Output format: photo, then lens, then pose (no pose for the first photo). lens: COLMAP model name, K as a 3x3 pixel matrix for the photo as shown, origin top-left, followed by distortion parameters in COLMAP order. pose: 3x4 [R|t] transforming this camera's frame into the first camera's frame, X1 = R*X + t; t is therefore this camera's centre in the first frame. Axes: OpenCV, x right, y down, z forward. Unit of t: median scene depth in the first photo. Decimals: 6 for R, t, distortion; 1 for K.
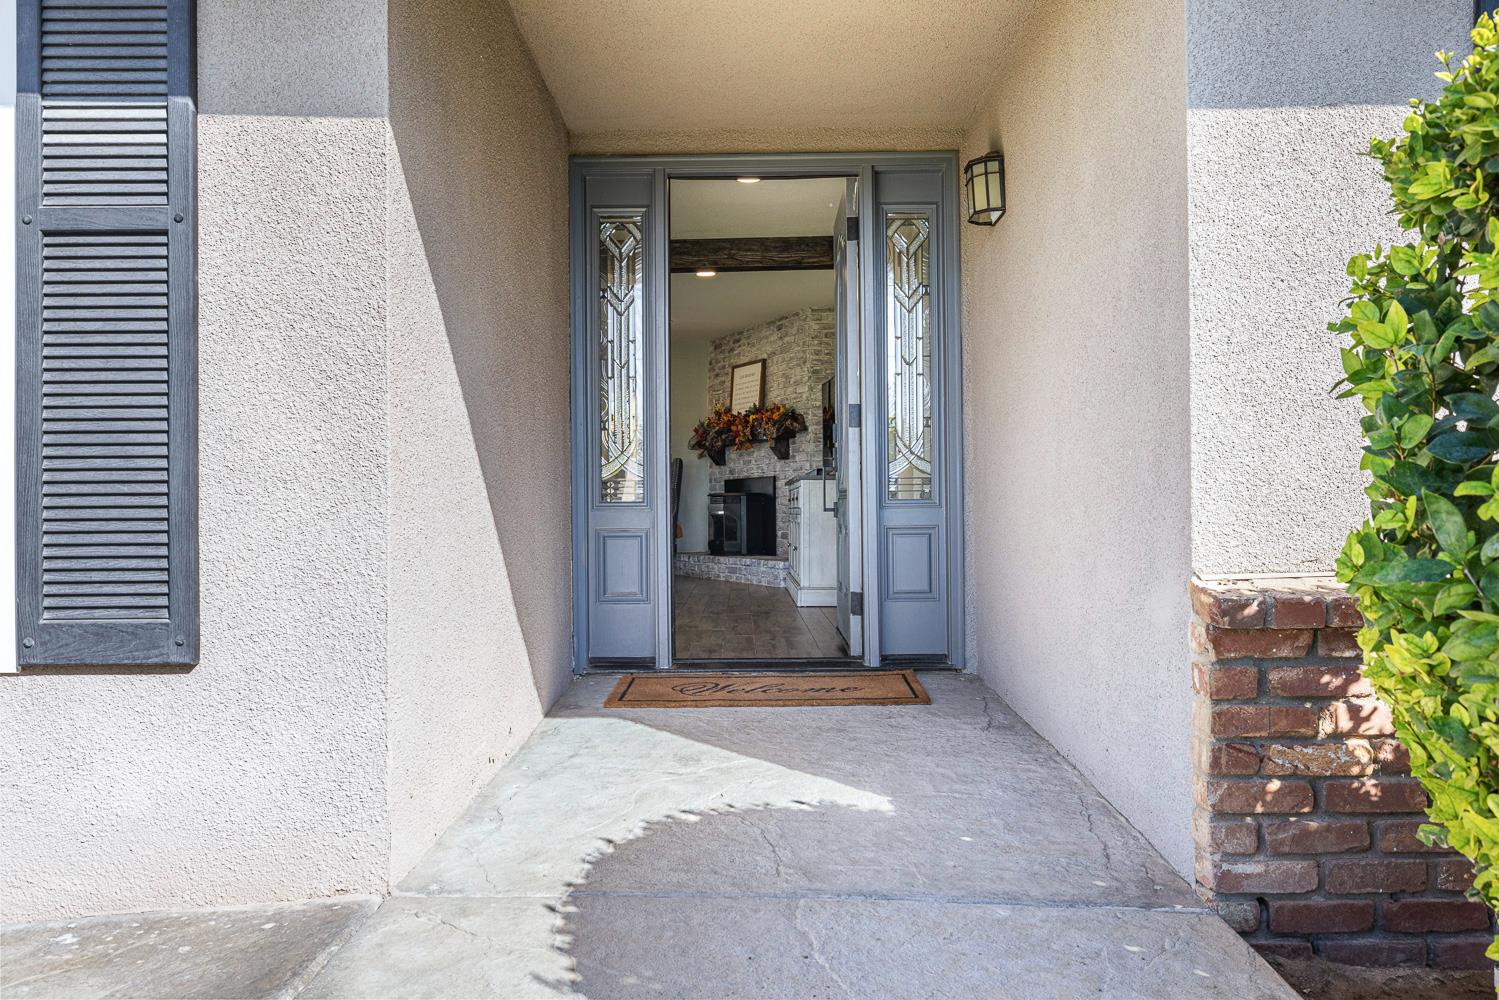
lens RADIAL K [[1119.2, 0, 748.7], [0, 1119.2, 500.7], [0, 0, 1]] dist [-0.000693, -0.000016]
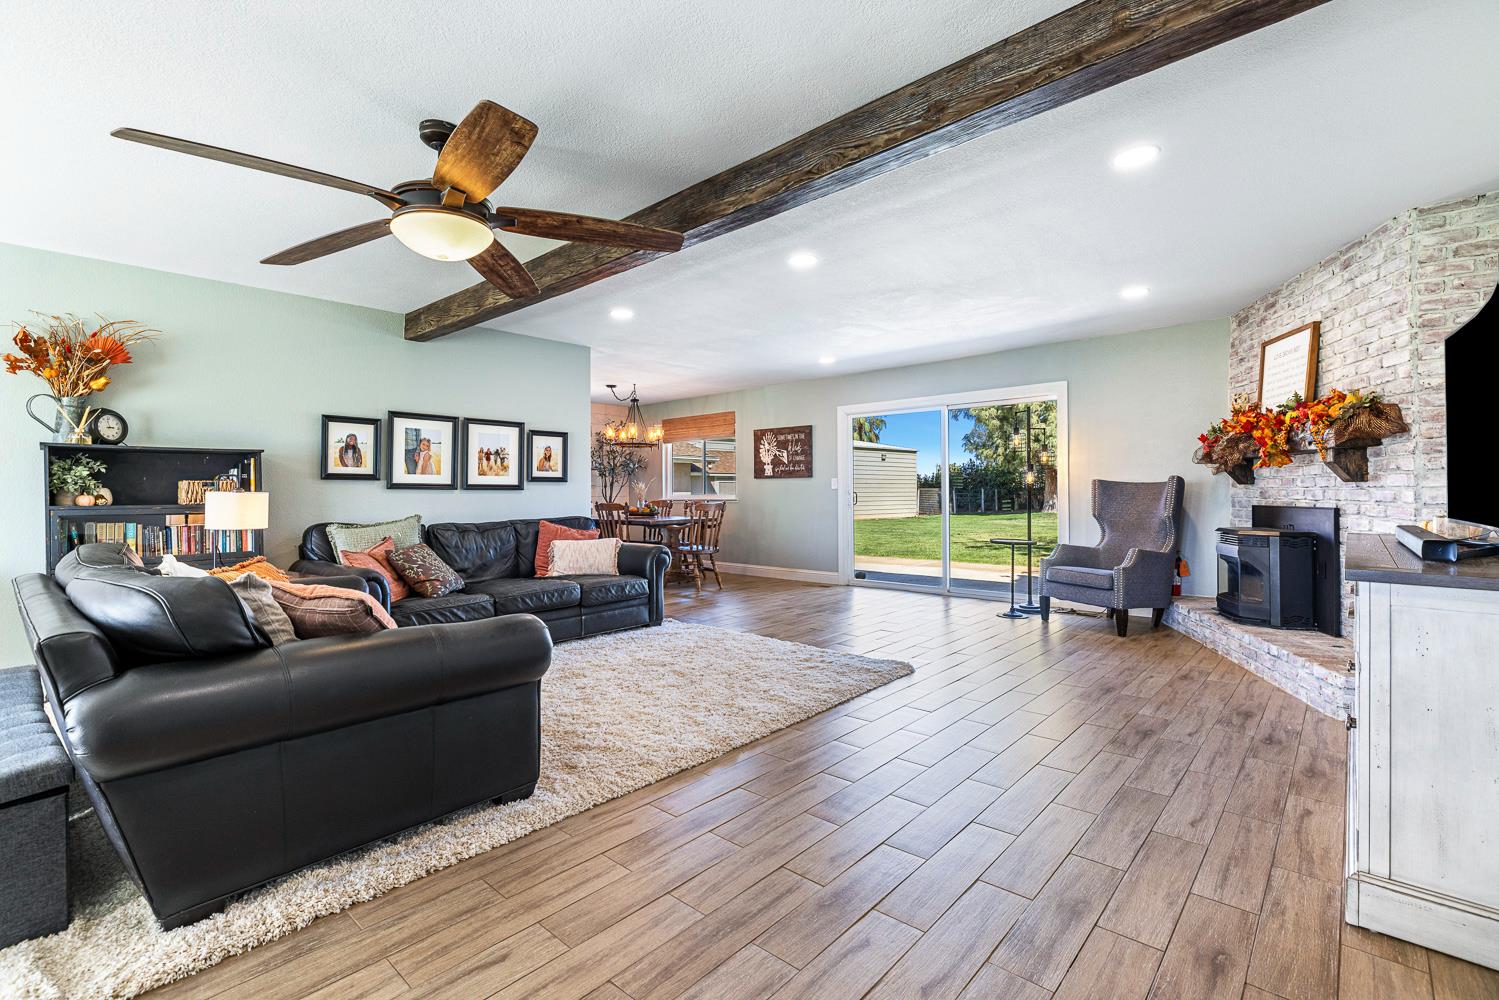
lens RADIAL K [[657.1, 0, 746.5], [0, 657.1, 488.8], [0, 0, 1]] dist [-0.015856, 0.000154]
pose [[0.722060, 0.003967, -0.691819, 0.035170], [0.003677, 0.999947, 0.009572, -0.036885], [0.691821, -0.009456, 0.722007, 0.511487]]
